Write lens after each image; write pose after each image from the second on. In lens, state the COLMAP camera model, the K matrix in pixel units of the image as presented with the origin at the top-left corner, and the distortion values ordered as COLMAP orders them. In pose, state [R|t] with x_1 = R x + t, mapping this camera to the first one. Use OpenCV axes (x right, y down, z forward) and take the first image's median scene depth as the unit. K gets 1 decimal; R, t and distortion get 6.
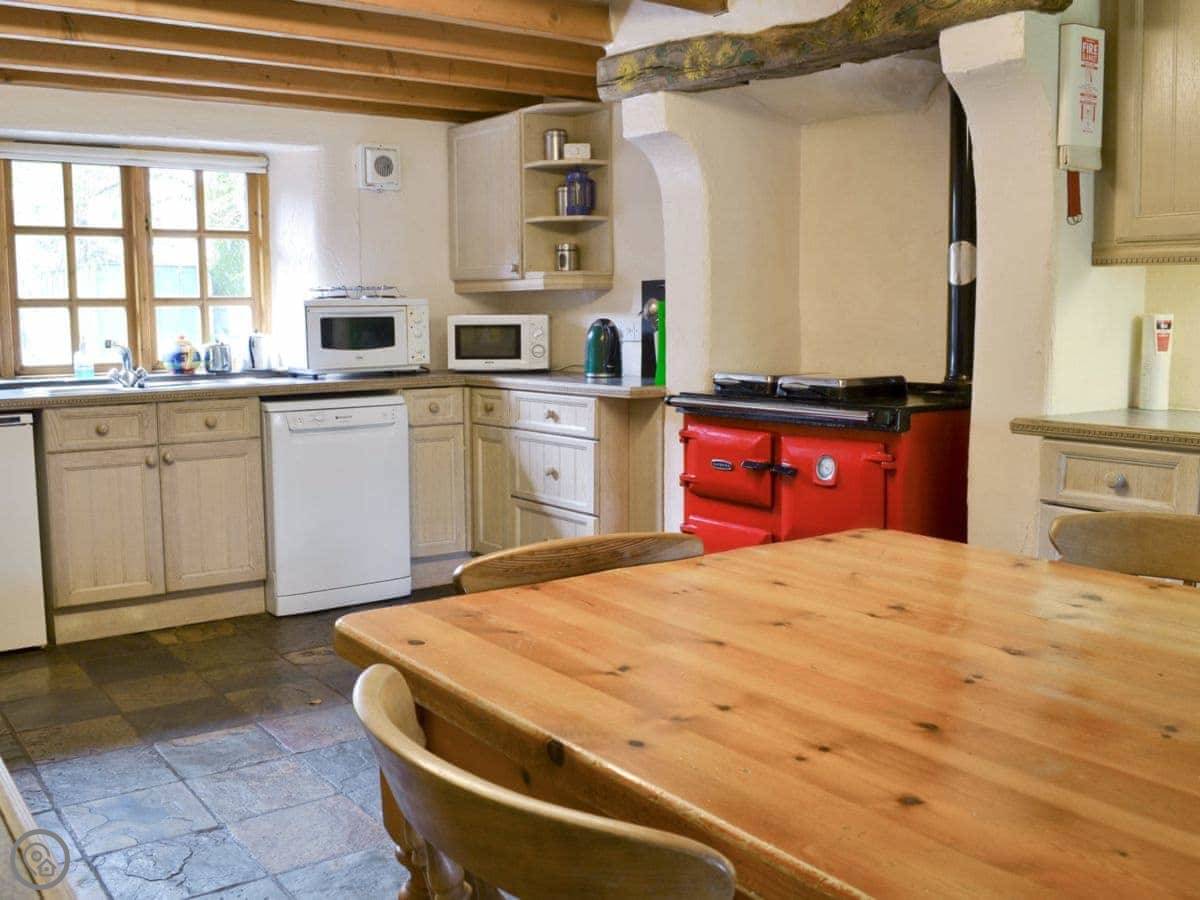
lens RADIAL K [[1227.3, 0, 600.0], [0, 1227.3, 450.0], [0, 0, 1]] dist [-0.008746, -0.006017]
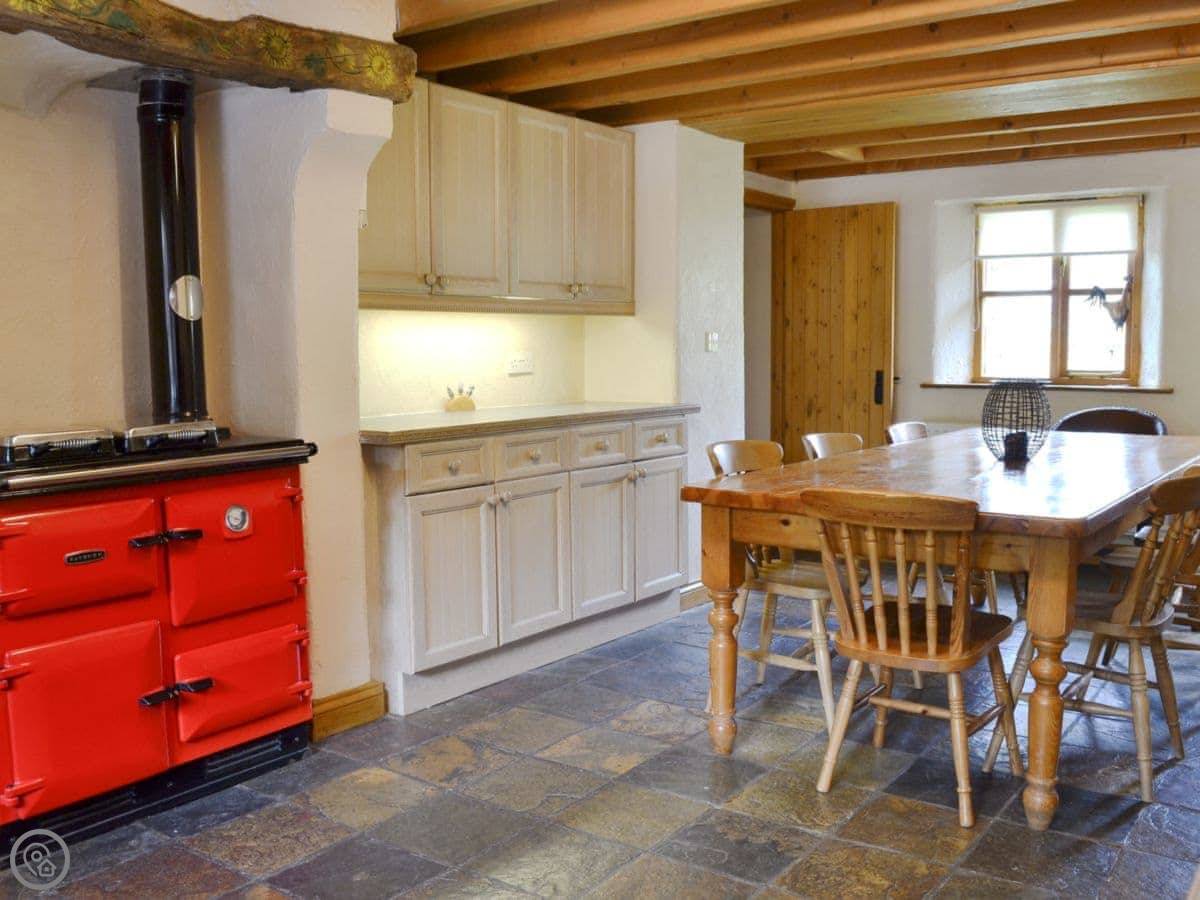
lens RADIAL K [[1145.7, 0, 600.0], [0, 1145.7, 450.0], [0, 0, 1]] dist [-0.067287, -0.009255]
pose [[-0.329421, -0.078007, 0.940955, -0.695345], [0.116171, 0.985660, 0.122384, -0.107210], [-0.937009, 0.149628, -0.315635, 1.020632]]
